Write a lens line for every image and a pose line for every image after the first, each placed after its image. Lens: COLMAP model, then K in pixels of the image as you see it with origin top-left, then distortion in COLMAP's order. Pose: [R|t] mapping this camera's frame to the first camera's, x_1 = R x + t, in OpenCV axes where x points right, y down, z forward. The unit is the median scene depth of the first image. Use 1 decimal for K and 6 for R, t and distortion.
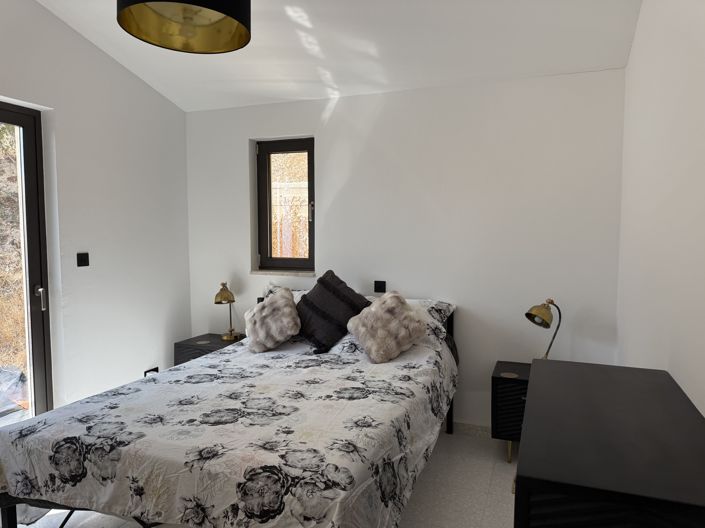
lens RADIAL K [[496.4, 0, 352.0], [0, 496.4, 268.6], [0, 0, 1]] dist [0.105628, -0.156657]
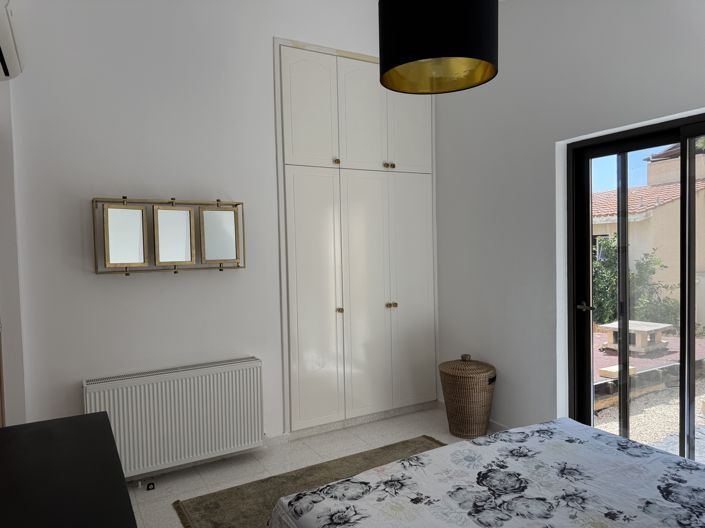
lens RADIAL K [[496.4, 0, 352.0], [0, 496.4, 268.6], [0, 0, 1]] dist [0.105628, -0.156657]
pose [[-0.632753, 0.042769, -0.773171, 0.554219], [-0.031472, 0.996228, 0.080865, -0.124232], [0.773713, 0.075501, -0.629021, 1.344863]]
